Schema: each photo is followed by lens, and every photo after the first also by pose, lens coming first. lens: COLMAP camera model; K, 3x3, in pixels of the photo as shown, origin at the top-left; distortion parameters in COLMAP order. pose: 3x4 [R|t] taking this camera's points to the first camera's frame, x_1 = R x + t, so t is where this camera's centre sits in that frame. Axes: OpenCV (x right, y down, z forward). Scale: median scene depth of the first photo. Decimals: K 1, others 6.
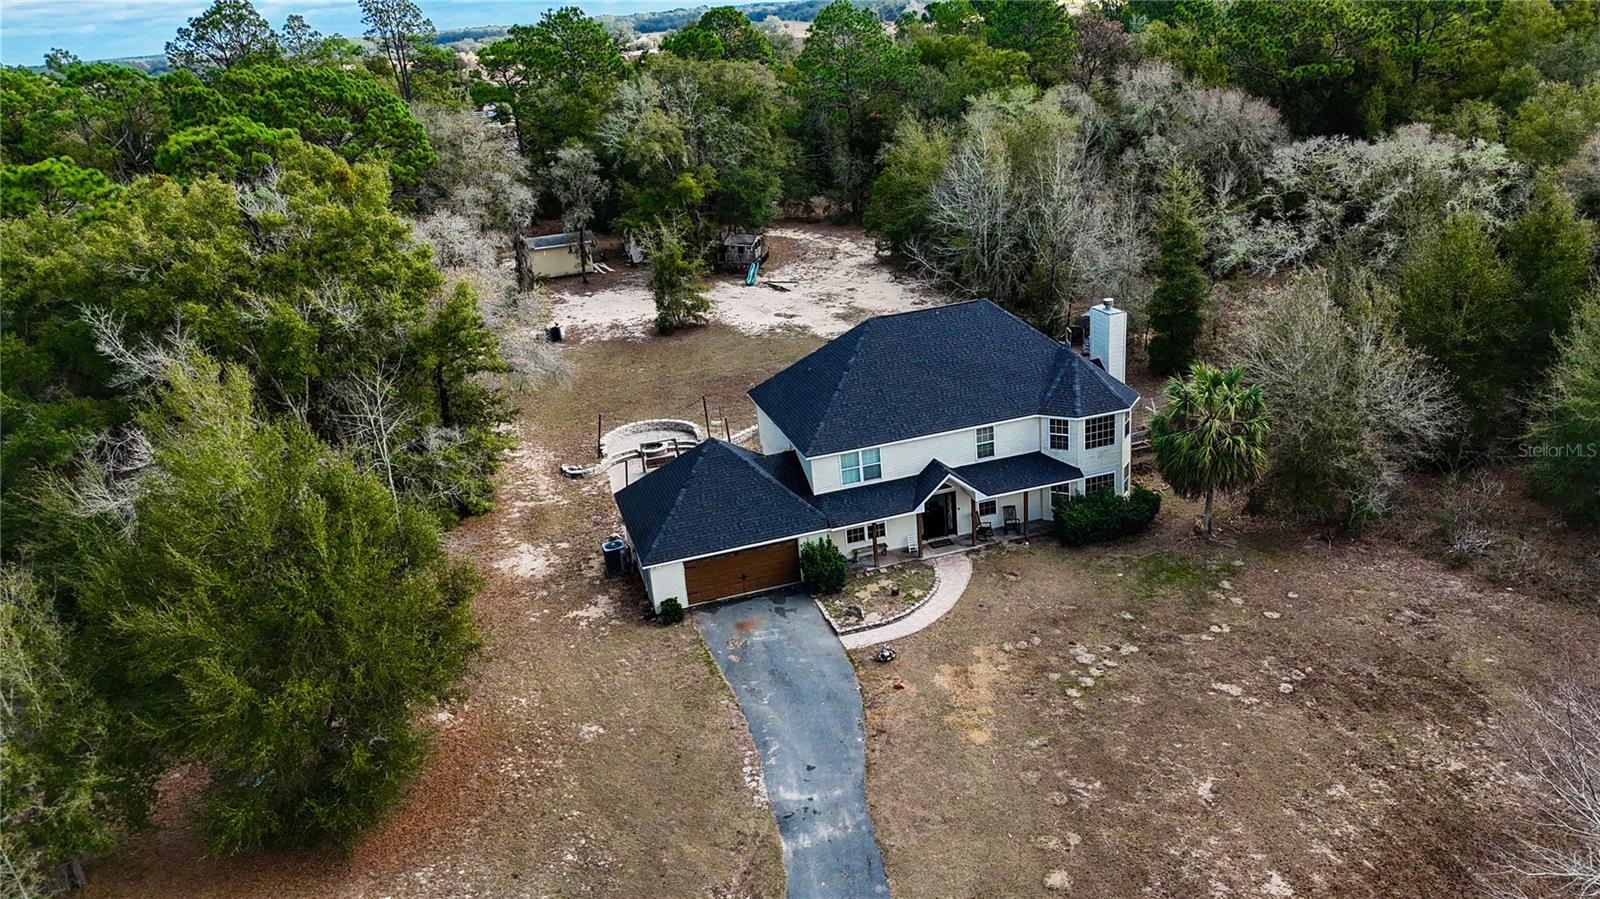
lens RADIAL K [[1169.9, 0, 804.0], [0, 1169.9, 445.9], [0, 0, 1]] dist [0.093445, -0.100296]
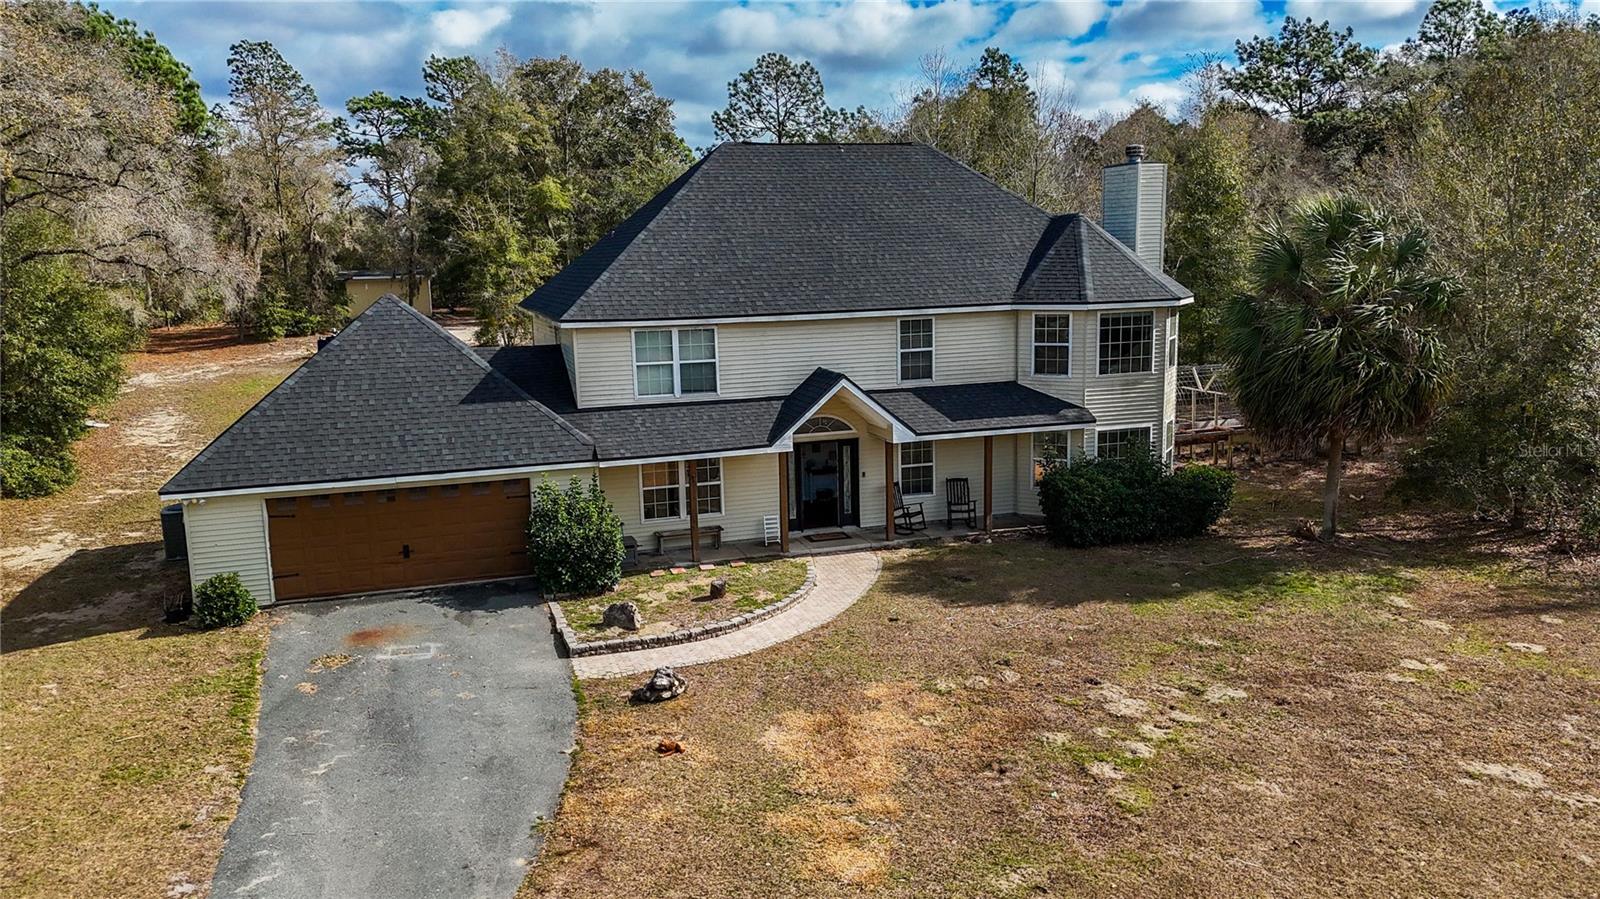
lens RADIAL K [[1169.9, 0, 804.0], [0, 1169.9, 445.9], [0, 0, 1]] dist [0.093445, -0.100296]
pose [[0.998025, 0.054907, 0.030527, 0.090743], [-0.047736, 0.978699, -0.199673, 0.153145], [-0.040840, 0.197821, 0.979387, 0.491325]]
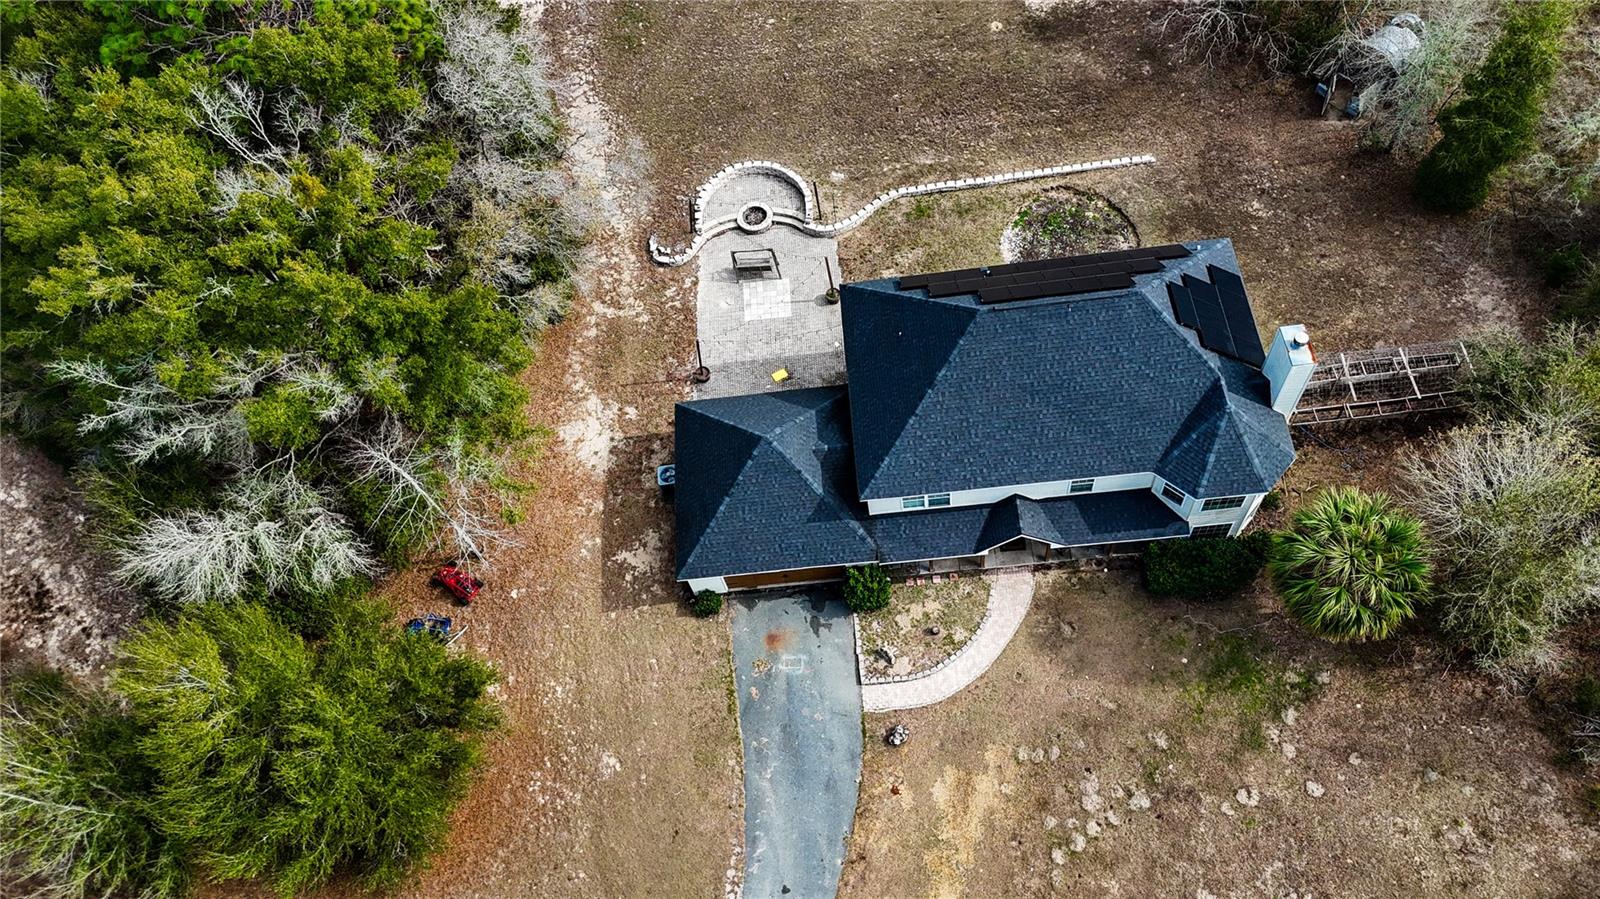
lens RADIAL K [[1169.9, 0, 804.0], [0, 1169.9, 445.9], [0, 0, 1]] dist [0.093445, -0.100296]
pose [[0.972429, 0.192669, -0.131381, 0.066726], [-0.057566, 0.744273, 0.665390, -0.587999], [0.225983, -0.639481, 0.734844, 0.351295]]
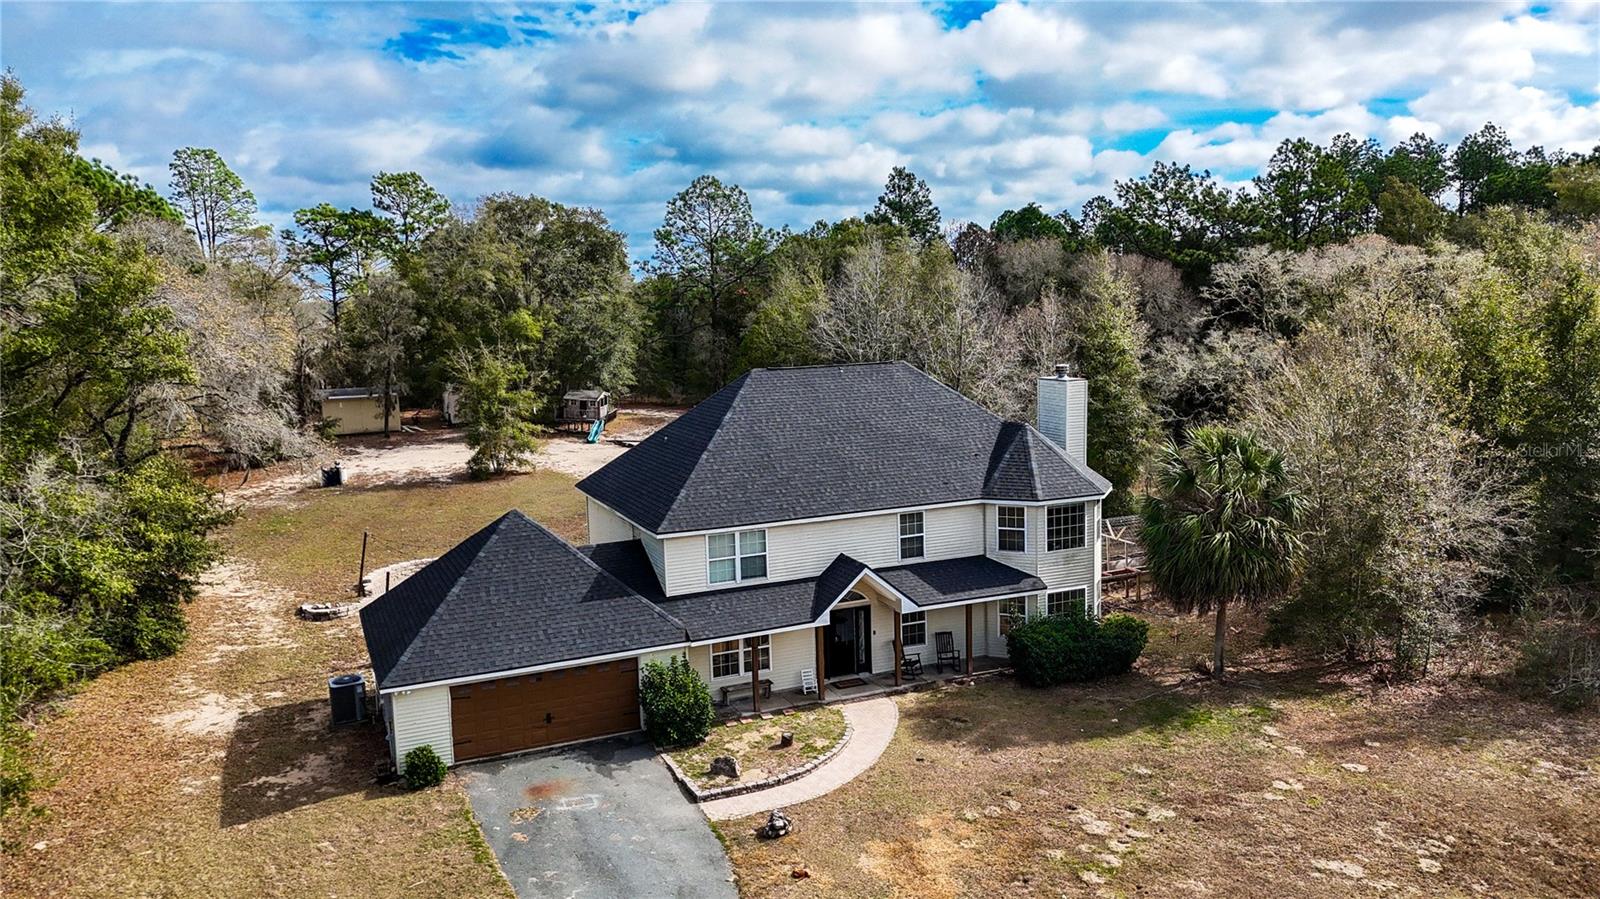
lens RADIAL K [[1175.2, 0, 802.6], [0, 1175.2, 431.6], [0, 0, 1]] dist [0.071179, -0.062210]
pose [[0.991526, 0.042113, 0.122889, -0.000534], [-0.009935, 0.967807, -0.251499, 0.117581], [-0.129525, 0.248147, 0.960024, 0.316376]]
